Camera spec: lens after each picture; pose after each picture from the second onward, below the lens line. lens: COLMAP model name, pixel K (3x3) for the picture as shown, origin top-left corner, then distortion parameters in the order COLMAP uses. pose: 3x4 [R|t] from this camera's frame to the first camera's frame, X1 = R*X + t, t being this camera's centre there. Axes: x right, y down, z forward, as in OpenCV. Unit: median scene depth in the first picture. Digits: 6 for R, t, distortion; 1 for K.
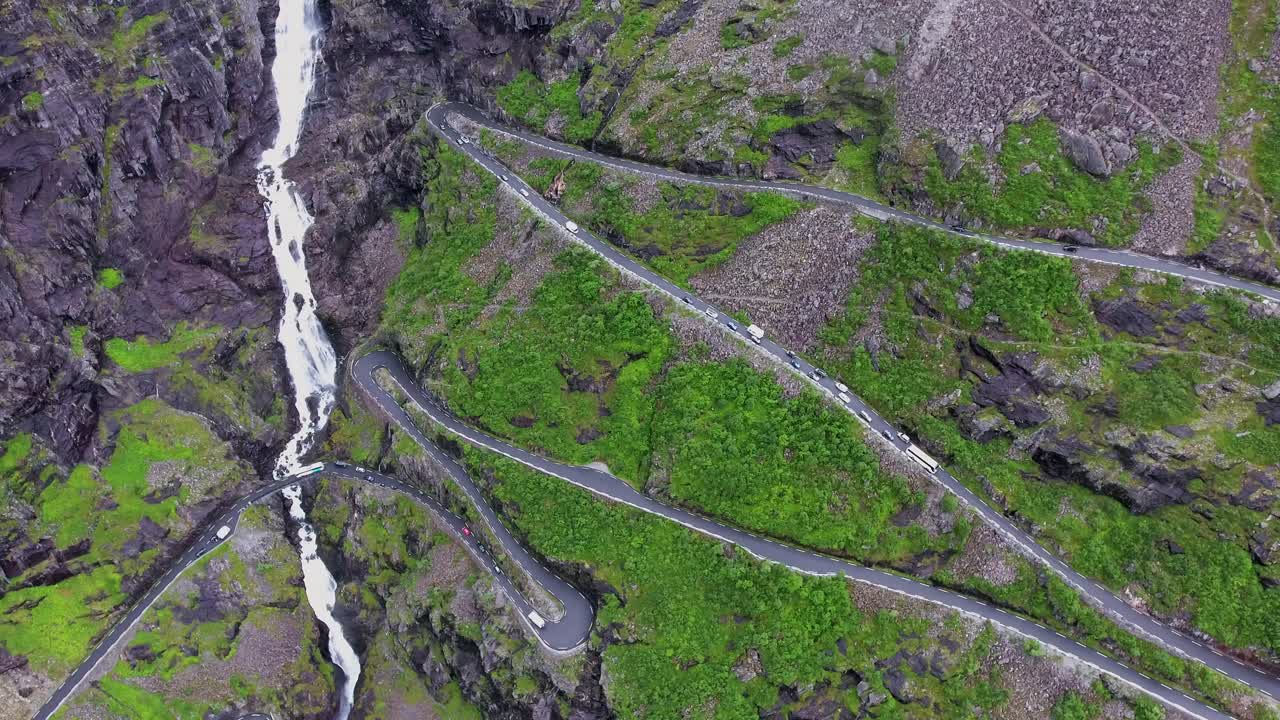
lens RADIAL K [[782.4, 0, 630.7], [0, 782.4, 362.2], [0, 0, 1]] dist [-0.017165, 0.002060]
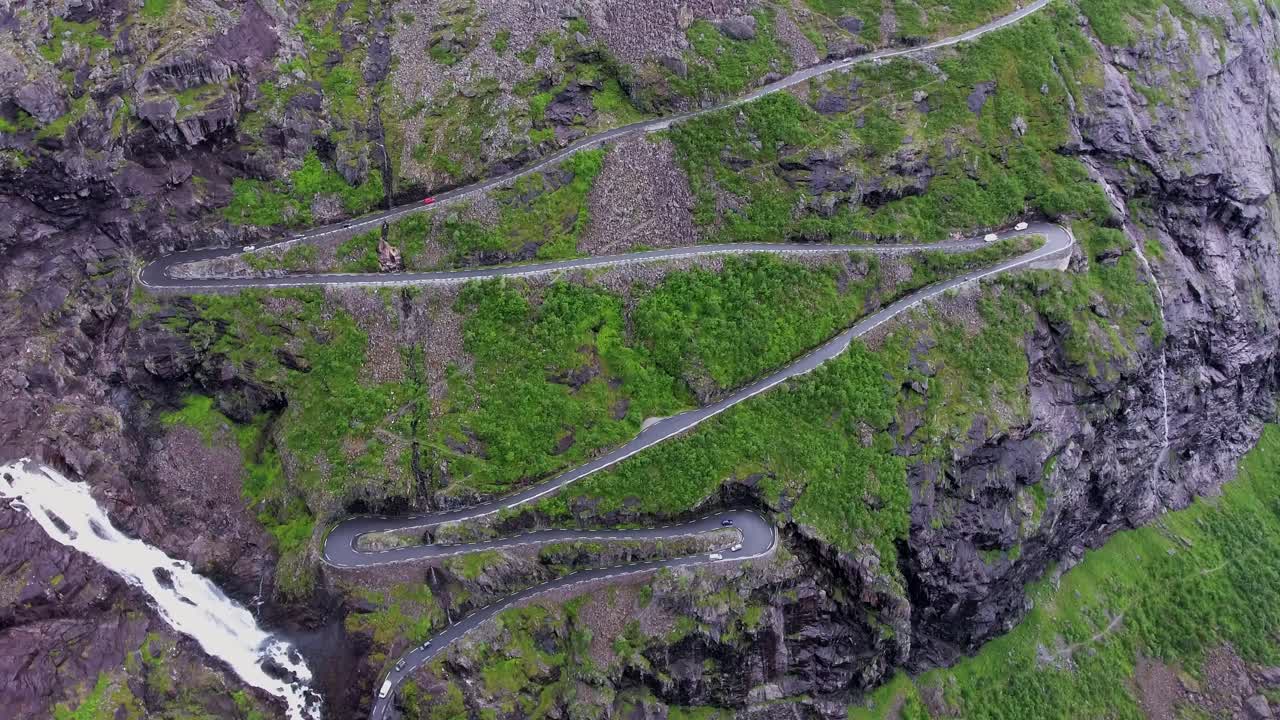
lens RADIAL K [[782.4, 0, 630.7], [0, 782.4, 362.2], [0, 0, 1]] dist [-0.017165, 0.002060]
pose [[0.544161, -0.538099, 0.643691, -0.632211], [0.598910, 0.786429, 0.151117, -0.096644], [-0.587533, 0.303281, 0.750217, 0.181496]]
